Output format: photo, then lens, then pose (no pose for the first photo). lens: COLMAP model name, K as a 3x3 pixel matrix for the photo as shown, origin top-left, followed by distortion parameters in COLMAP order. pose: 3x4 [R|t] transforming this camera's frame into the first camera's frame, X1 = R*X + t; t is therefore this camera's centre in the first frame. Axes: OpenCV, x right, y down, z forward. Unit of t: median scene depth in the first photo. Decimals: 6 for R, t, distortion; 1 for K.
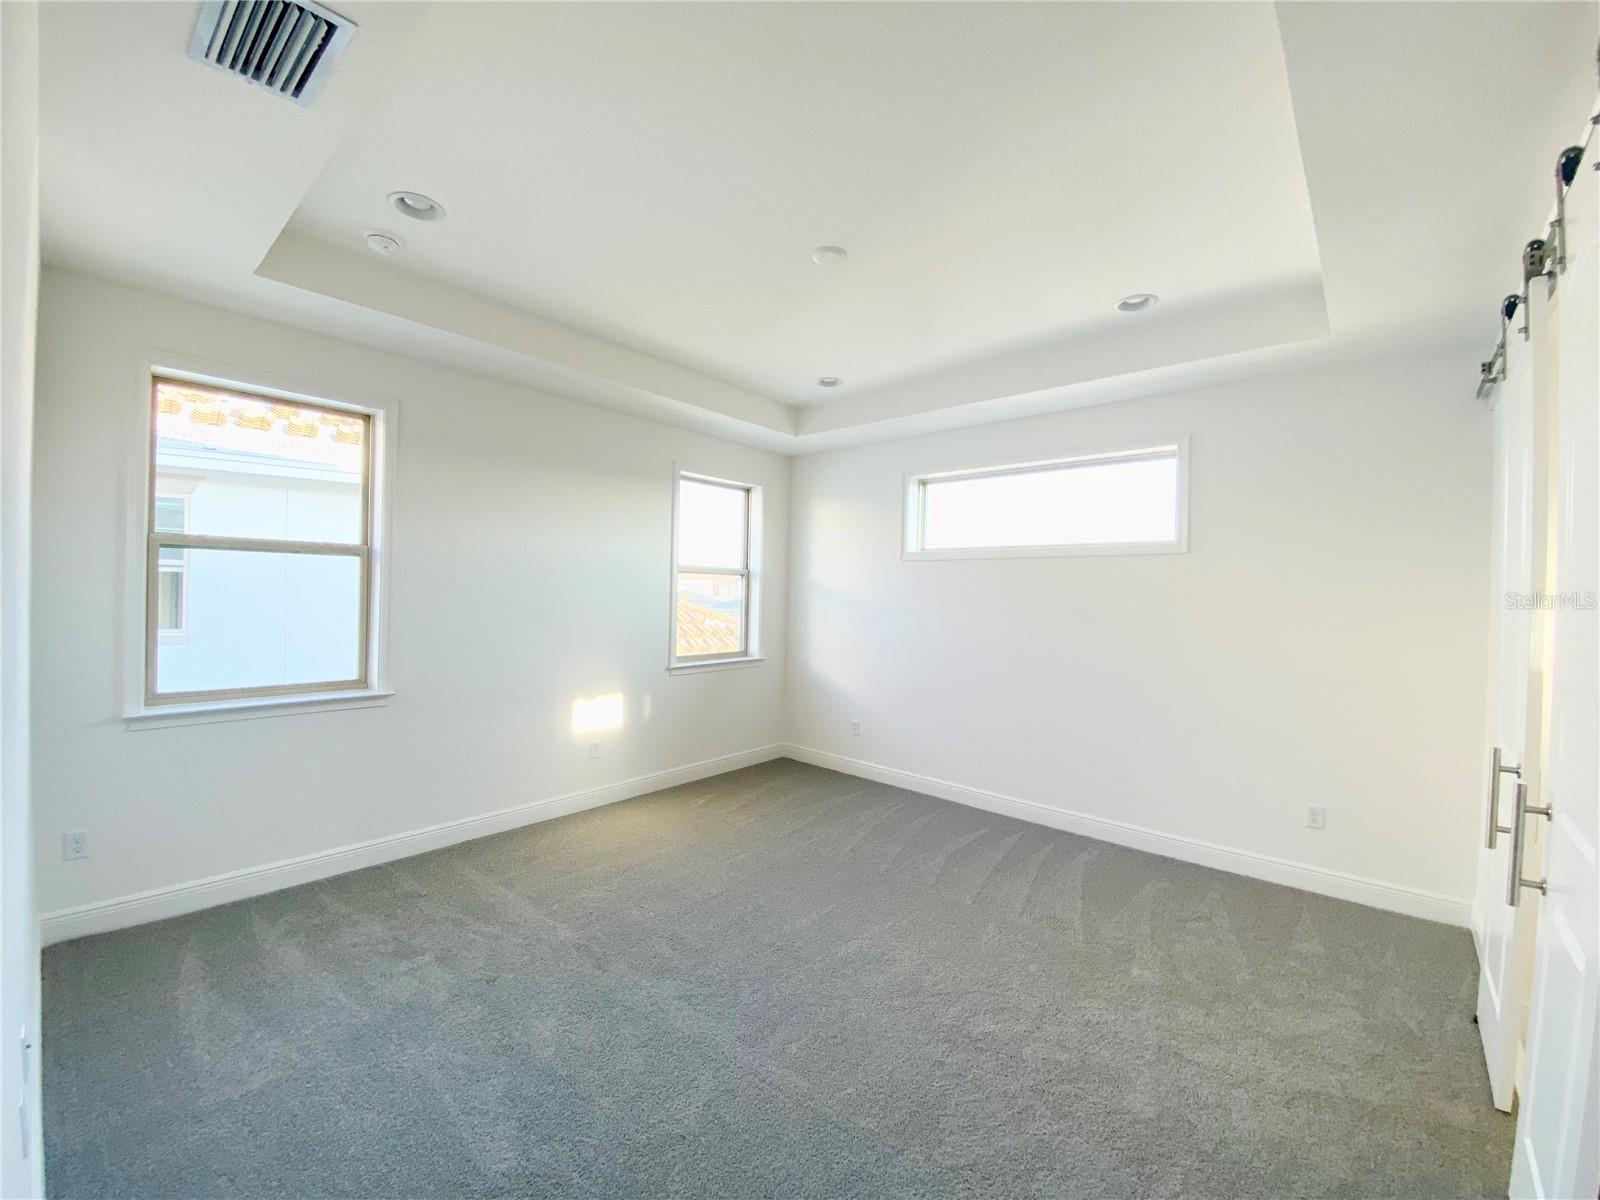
lens RADIAL K [[649.0, 0, 795.0], [0, 649.0, 596.7], [0, 0, 1]] dist [0.045197, -0.031014]
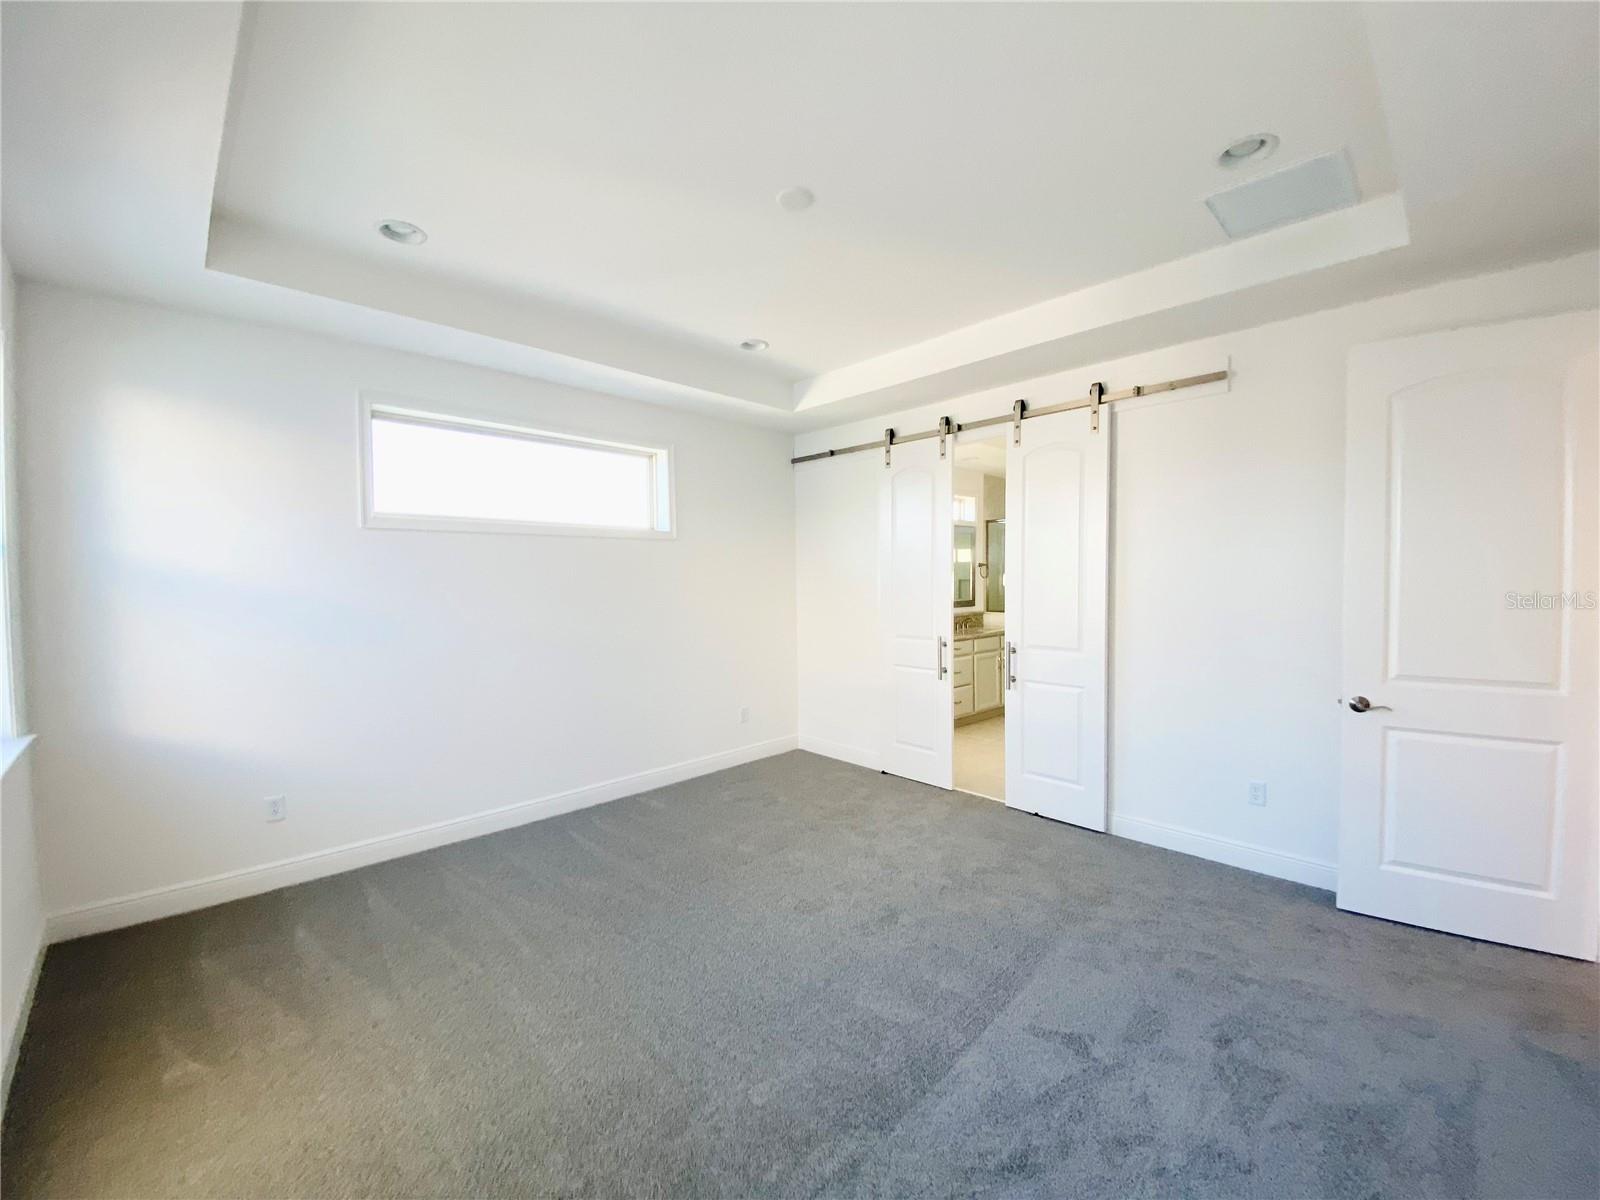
lens RADIAL K [[649.0, 0, 795.0], [0, 649.0, 596.7], [0, 0, 1]] dist [0.045197, -0.031014]
pose [[0.079178, -0.048260, 0.995692, -0.565655], [0.018001, 0.998734, 0.046976, -0.010330], [-0.996698, 0.014204, 0.079946, 0.605399]]
